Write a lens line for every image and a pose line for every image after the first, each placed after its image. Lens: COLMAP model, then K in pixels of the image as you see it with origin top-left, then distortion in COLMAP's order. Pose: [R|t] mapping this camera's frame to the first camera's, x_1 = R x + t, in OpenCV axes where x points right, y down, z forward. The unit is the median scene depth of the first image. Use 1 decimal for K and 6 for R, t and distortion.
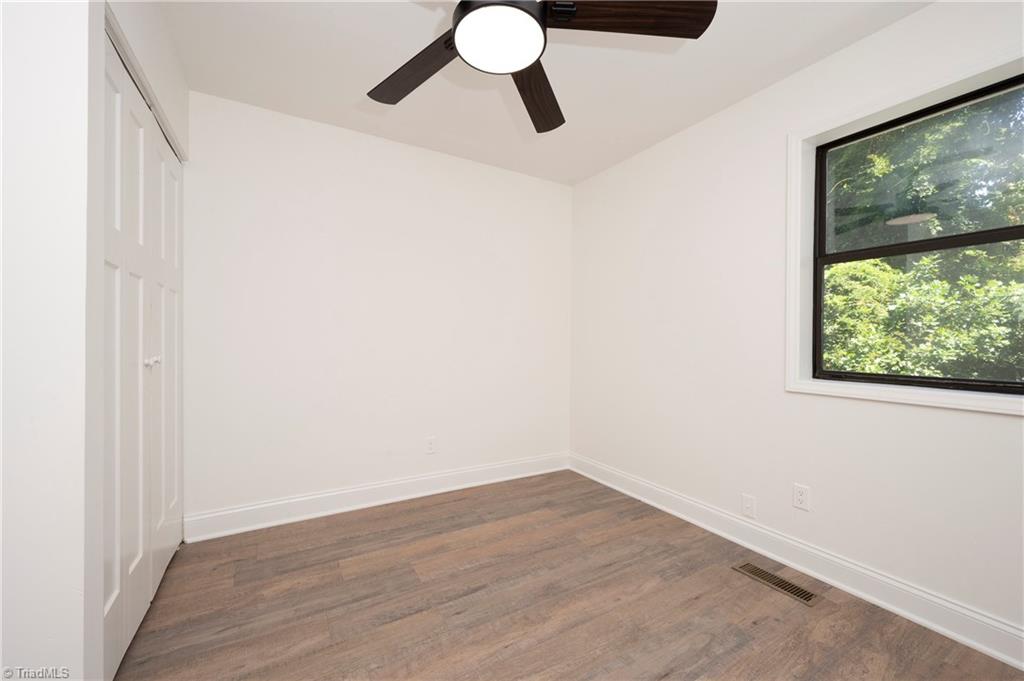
lens RADIAL K [[403.8, 0, 507.9], [0, 403.8, 336.3], [0, 0, 1]] dist [0.001453, -0.000115]
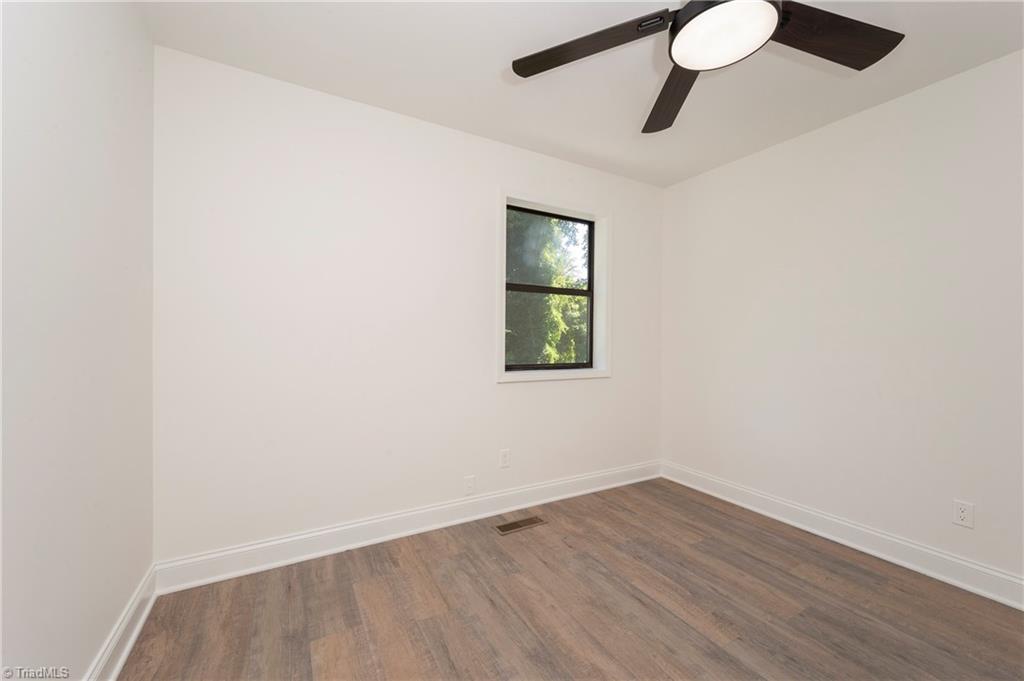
lens RADIAL K [[403.8, 0, 513.7], [0, 403.8, 340.5], [0, 0, 1]] dist [0.001453, -0.000115]
pose [[0.006827, -0.011503, 0.999911, -0.633950], [-0.013977, 0.999835, 0.011598, -0.019966], [-0.999879, -0.014055, 0.006665, 0.957621]]
